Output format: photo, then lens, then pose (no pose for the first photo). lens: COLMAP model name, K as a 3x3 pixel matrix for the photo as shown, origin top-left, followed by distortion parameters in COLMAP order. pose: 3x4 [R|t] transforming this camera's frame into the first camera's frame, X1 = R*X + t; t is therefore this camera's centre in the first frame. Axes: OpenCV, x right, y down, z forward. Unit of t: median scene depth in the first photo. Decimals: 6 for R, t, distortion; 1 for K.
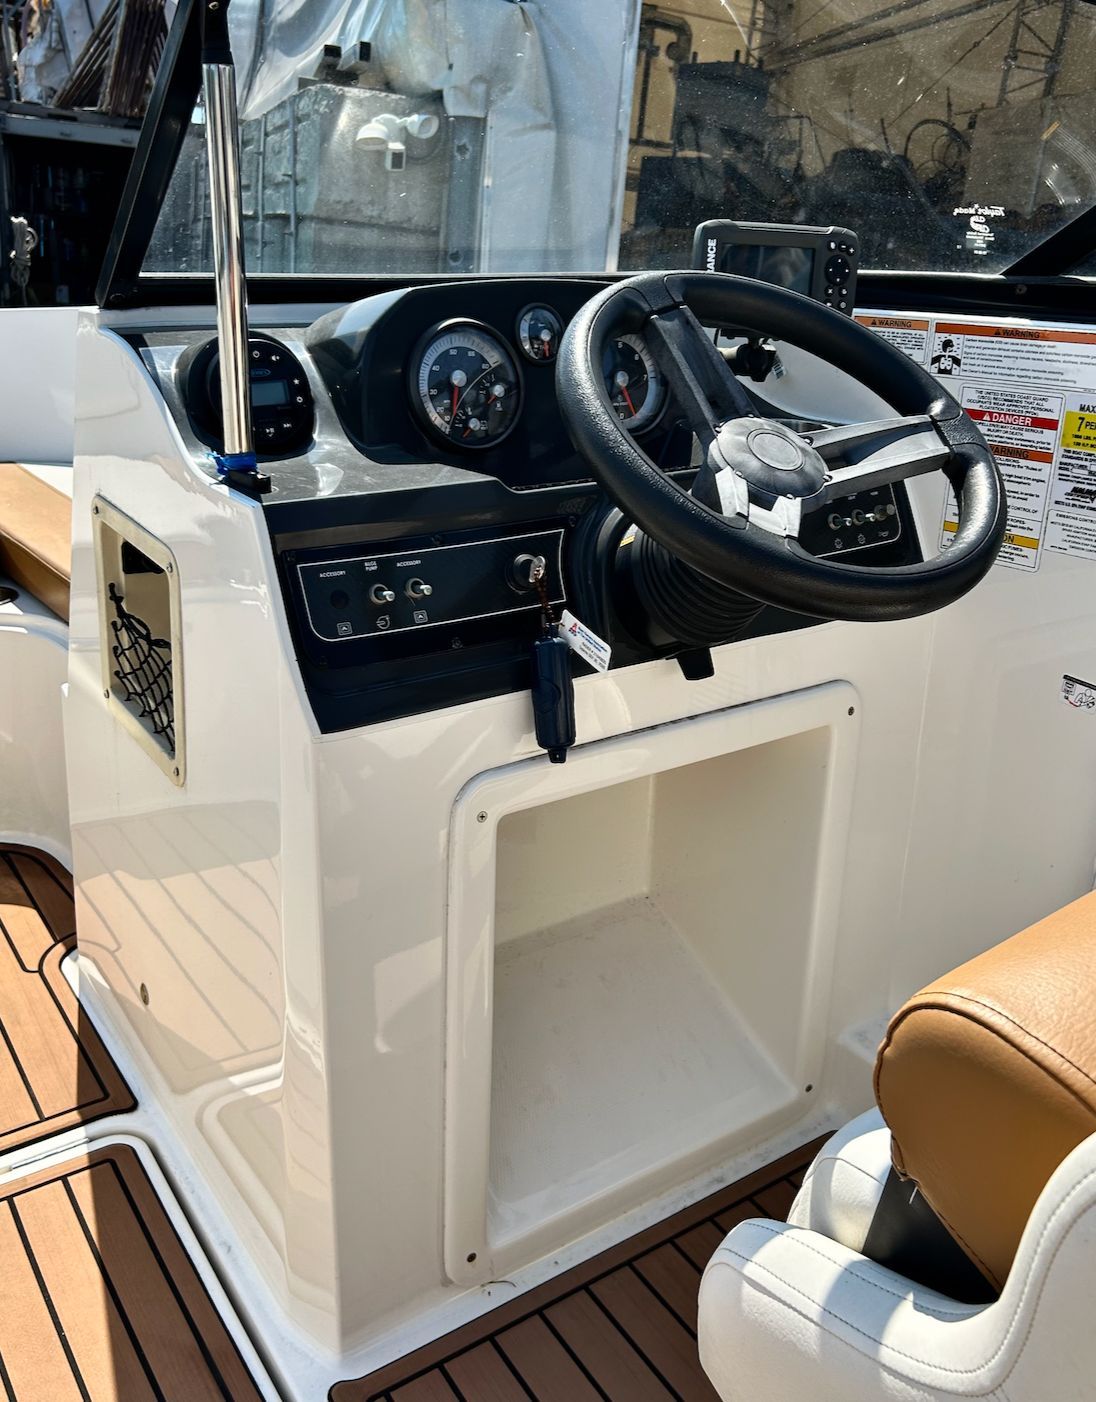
lens RADIAL K [[1222.3, 0, 548.0], [0, 1222.3, 701.0], [0, 0, 1]] dist [0.138736, -0.255677]
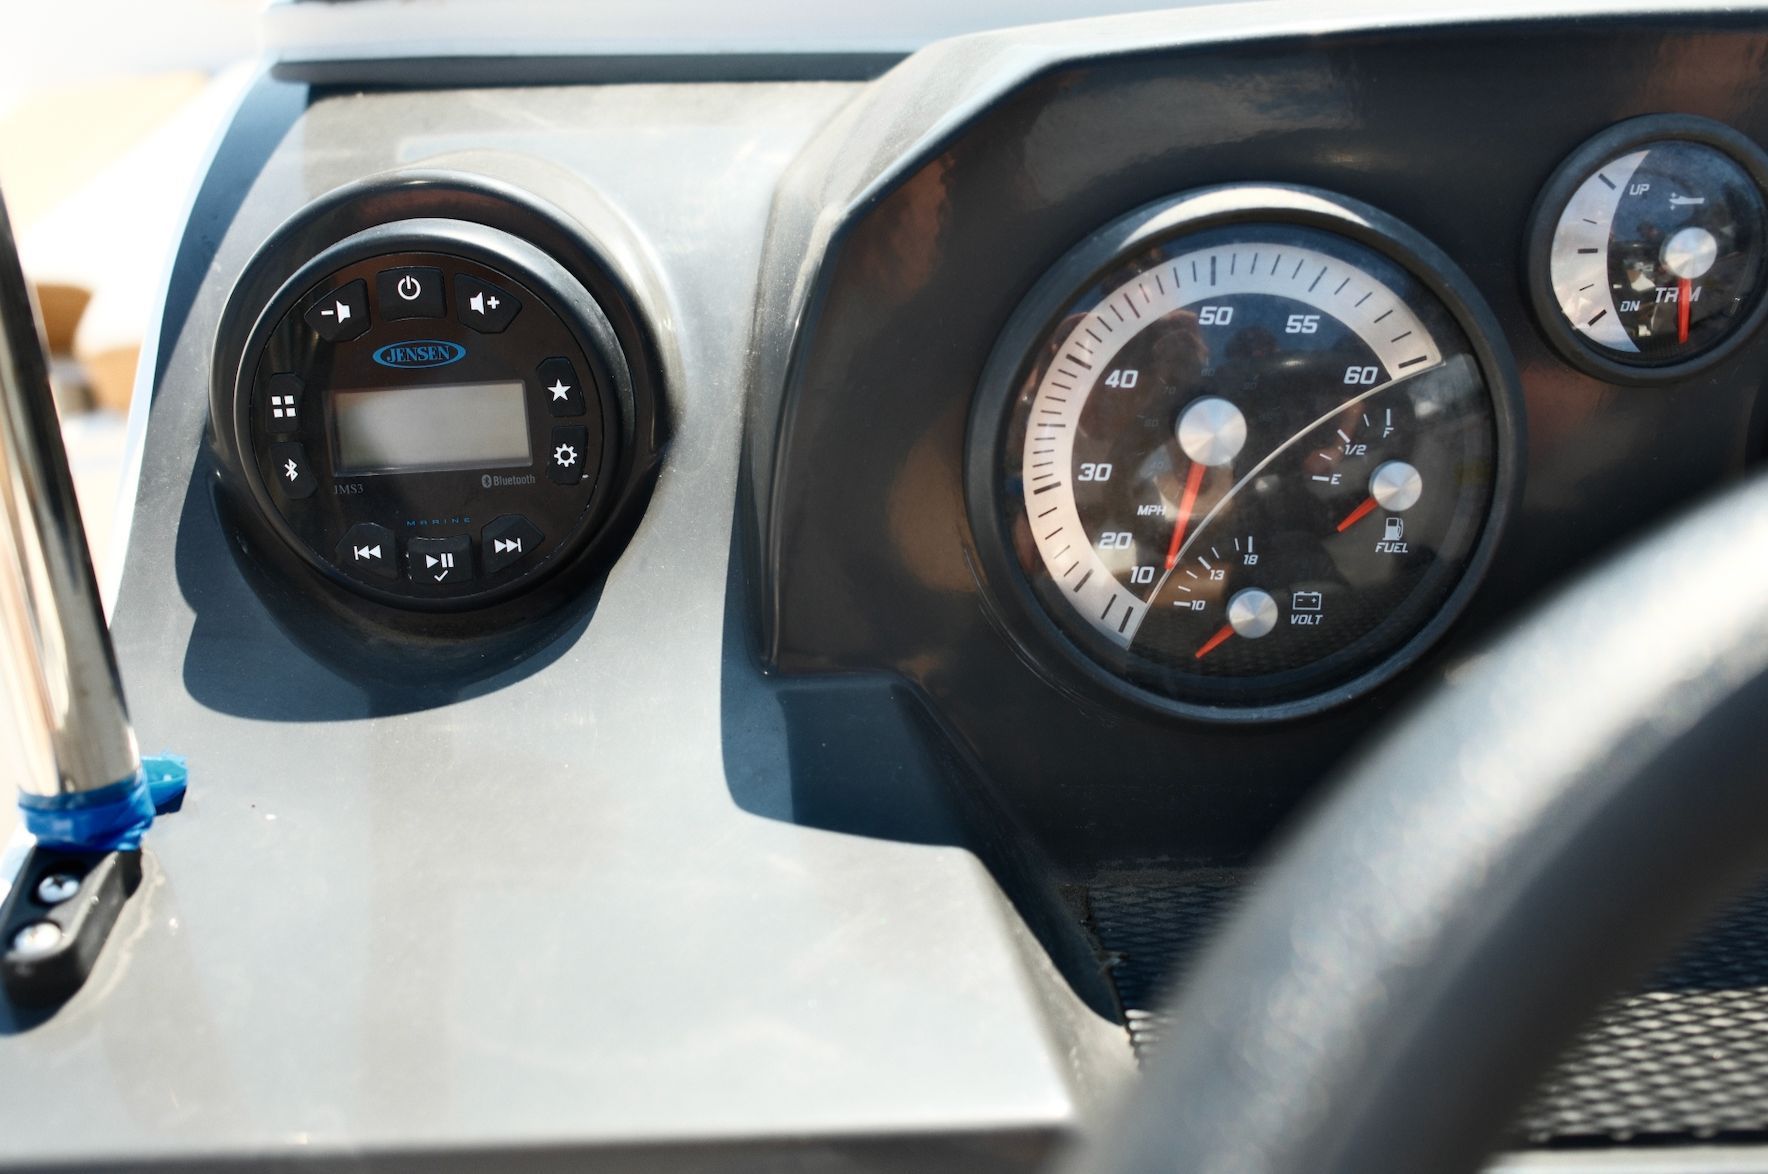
lens RADIAL K [[1878.0, 0, 884.0], [0, 1878.0, 587.0], [0, 0, 1]] dist [-0.006086, -0.012045]
pose [[0.844977, 0.242609, -0.476607, 0.054423], [-0.165483, 0.966056, 0.198369, -0.295931], [0.508555, -0.088747, 0.856444, 0.659234]]
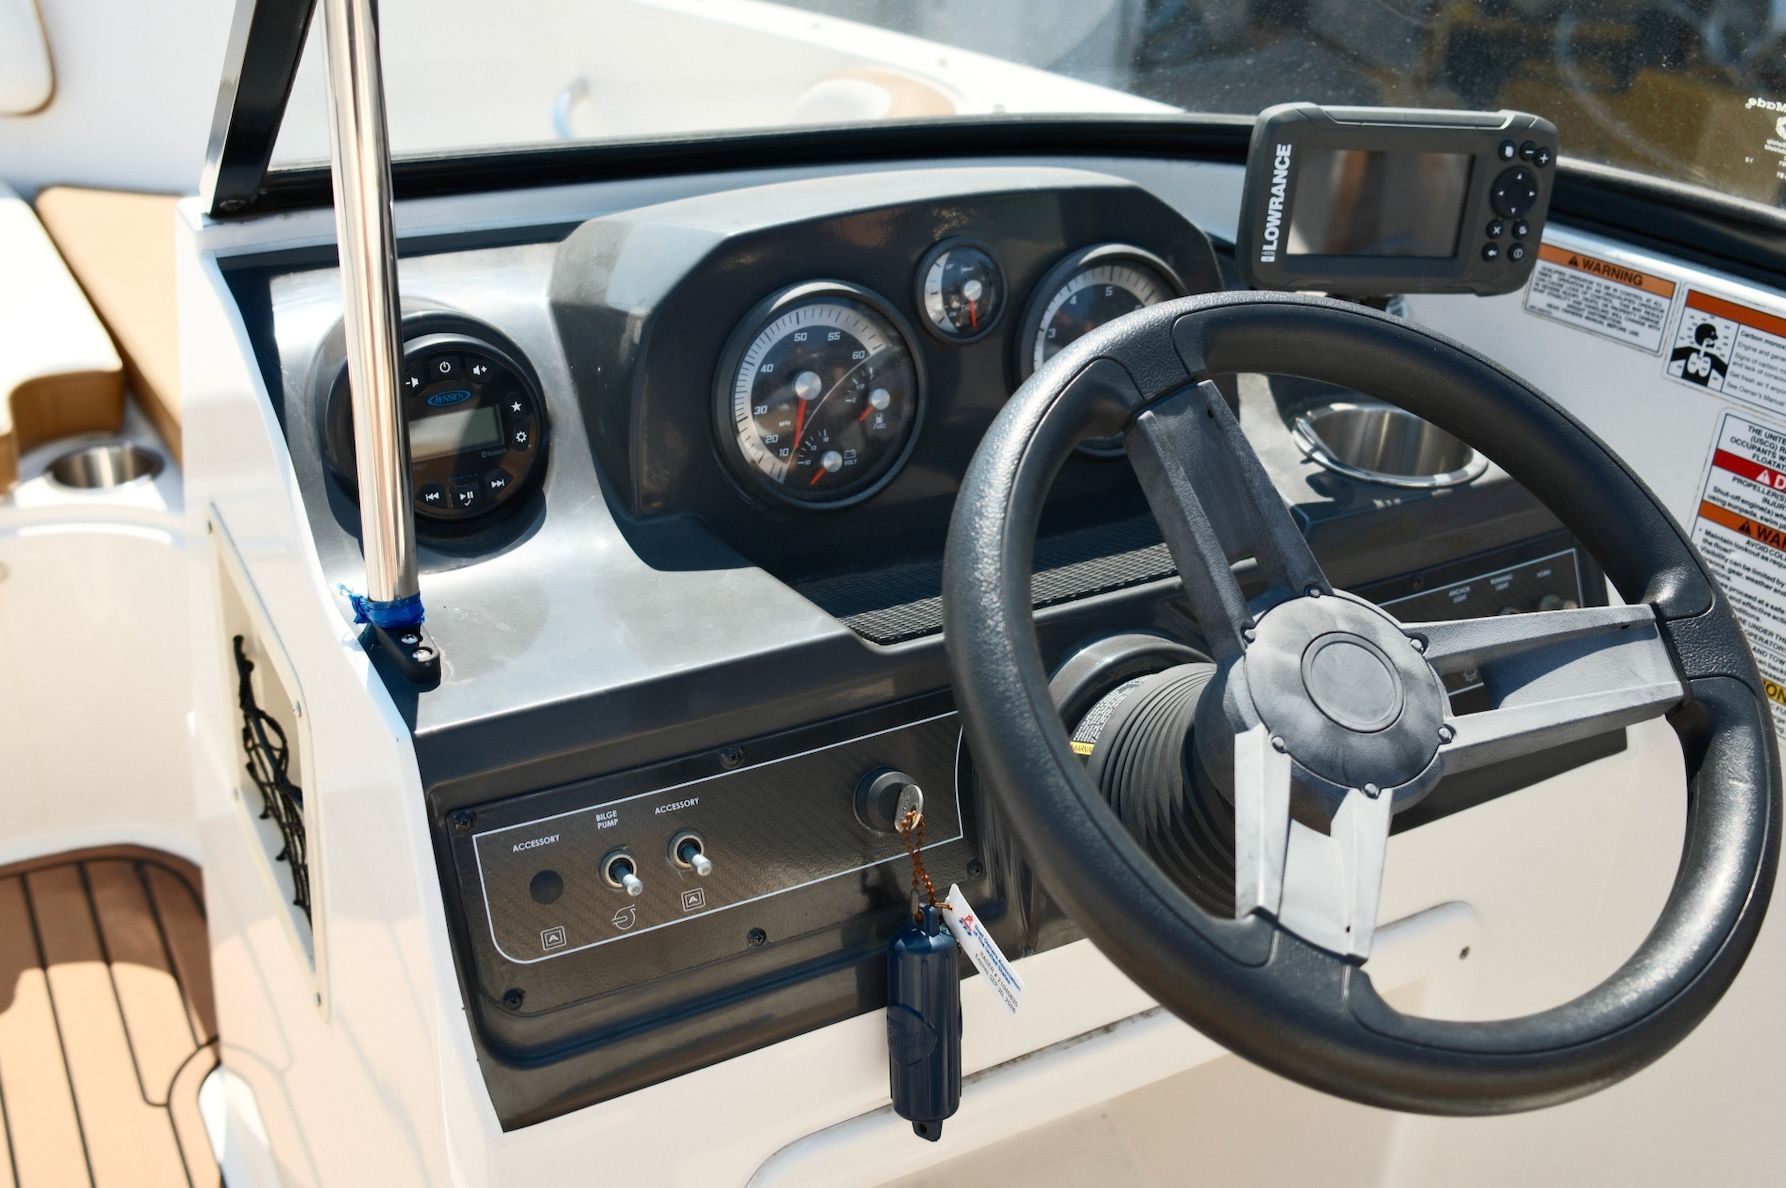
lens RADIAL K [[1818.3, 0, 893.0], [0, 1818.3, 594.0], [0, 0, 1]] dist [0.014802, 0.042866]
pose [[0.994956, 0.068023, -0.073726, 0.034212], [-0.057758, 0.989379, 0.133393, -0.282232], [0.082017, -0.128462, 0.988317, 0.171297]]
